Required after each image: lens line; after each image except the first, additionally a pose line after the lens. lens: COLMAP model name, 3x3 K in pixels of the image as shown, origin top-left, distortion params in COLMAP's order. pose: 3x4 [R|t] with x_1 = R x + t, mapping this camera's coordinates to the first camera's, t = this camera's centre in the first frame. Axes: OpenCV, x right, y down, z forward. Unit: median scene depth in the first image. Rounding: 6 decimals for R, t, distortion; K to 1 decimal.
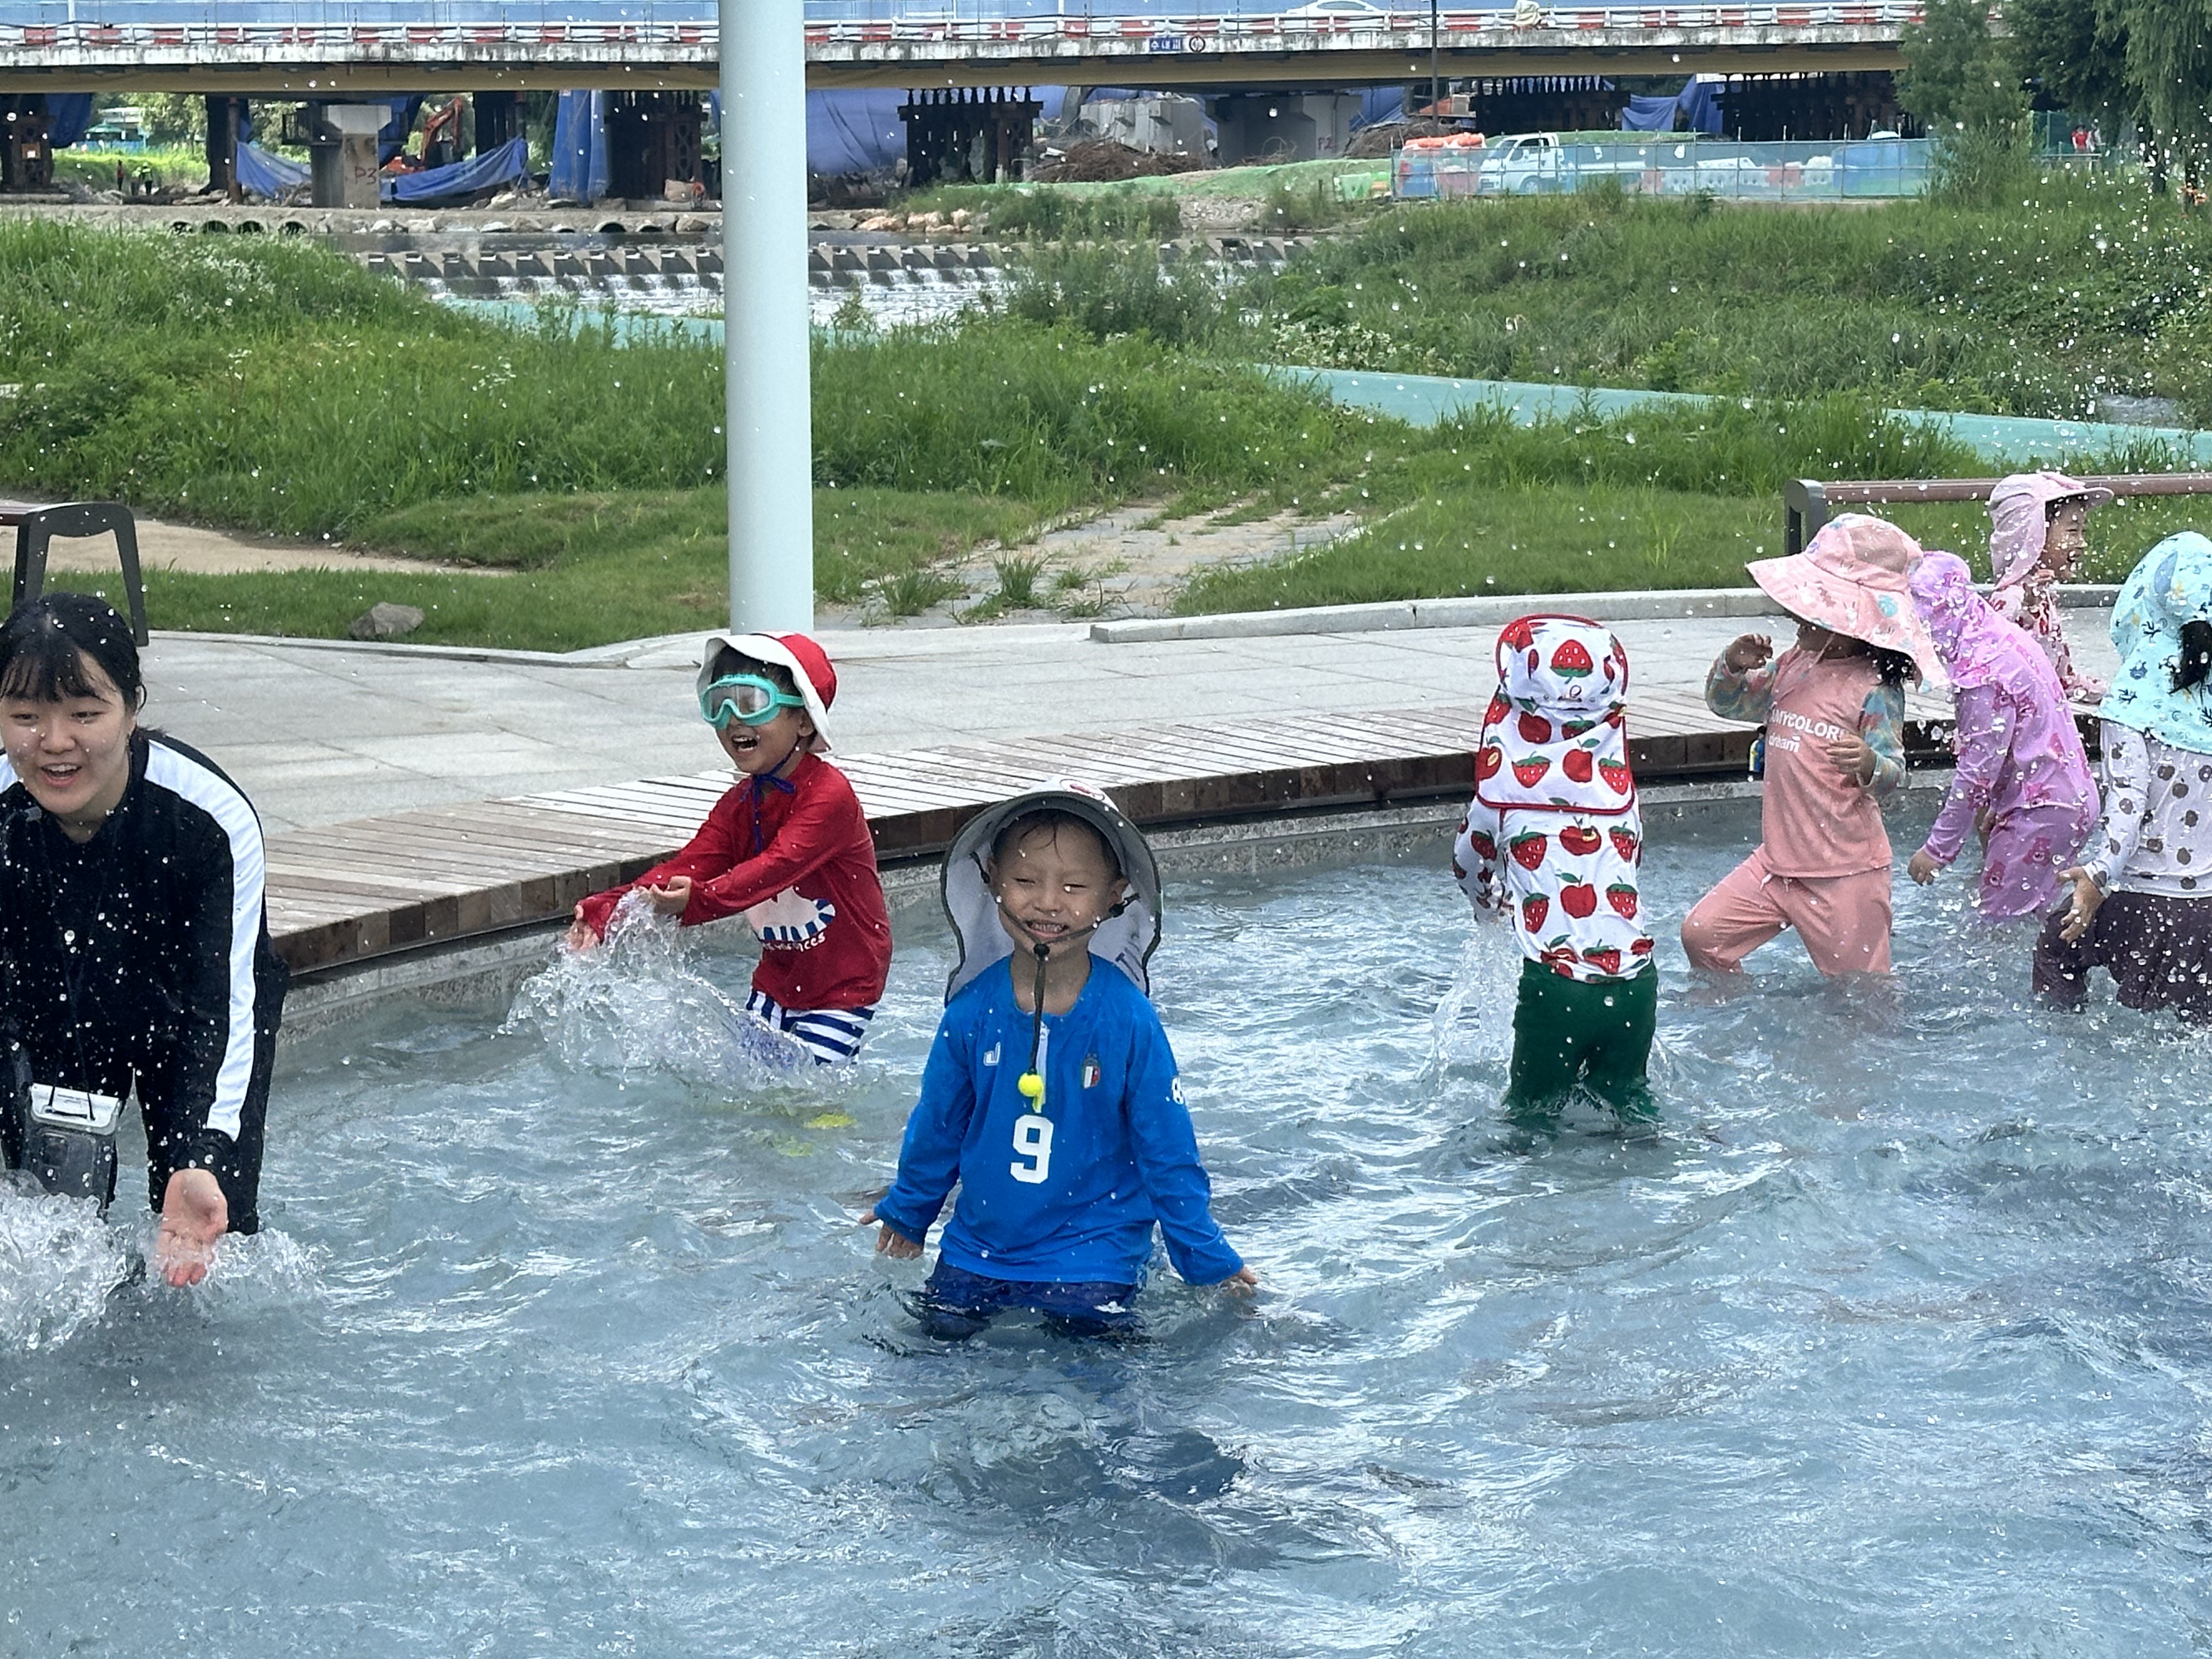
lens RADIAL K [[4705.0, 0, 1100.7], [0, 4705.0, 829.6], [0, 0, 1]] dist [0.203621, 0.000000]
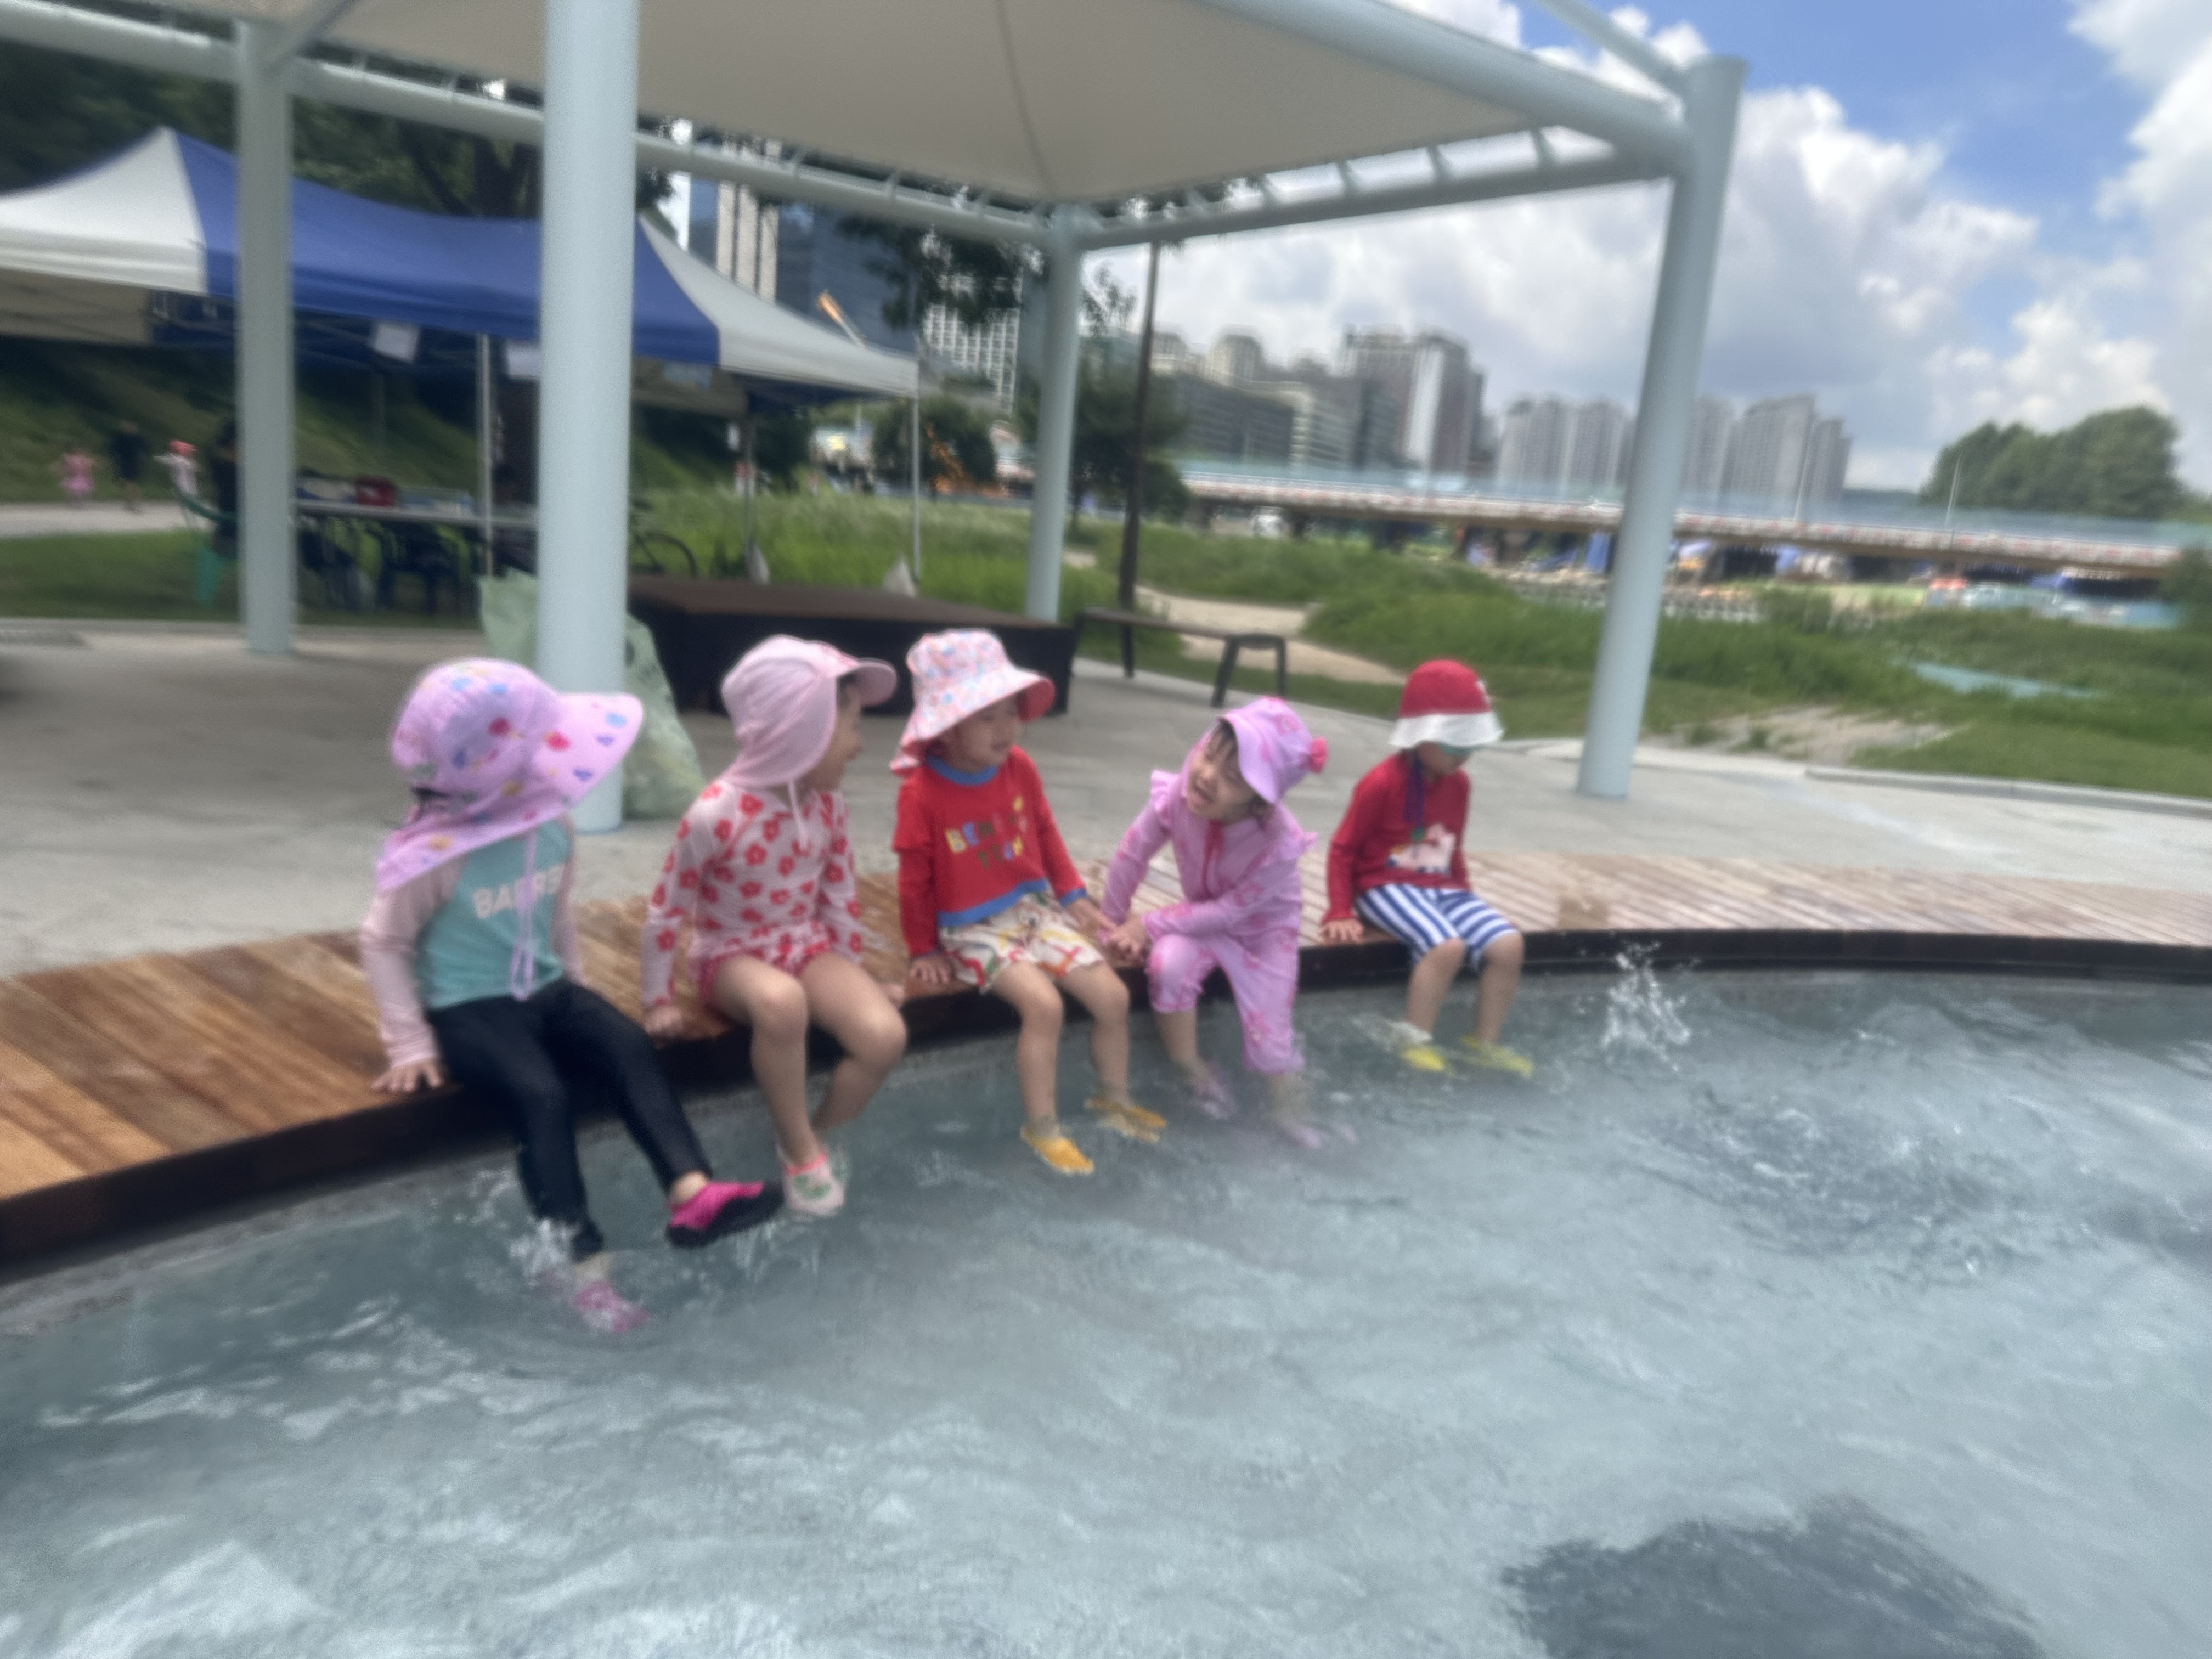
lens RADIAL K [[1511.2, 0, 1098.8], [0, 1511.2, 830.8], [0, 0, 1]] dist [-0.015394, -0.028160]
pose [[0.909016, 0.158864, -0.385294, -0.018803], [-0.145775, 0.987300, 0.063160, -0.013587], [0.390435, -0.001247, 0.920630, 0.315977]]
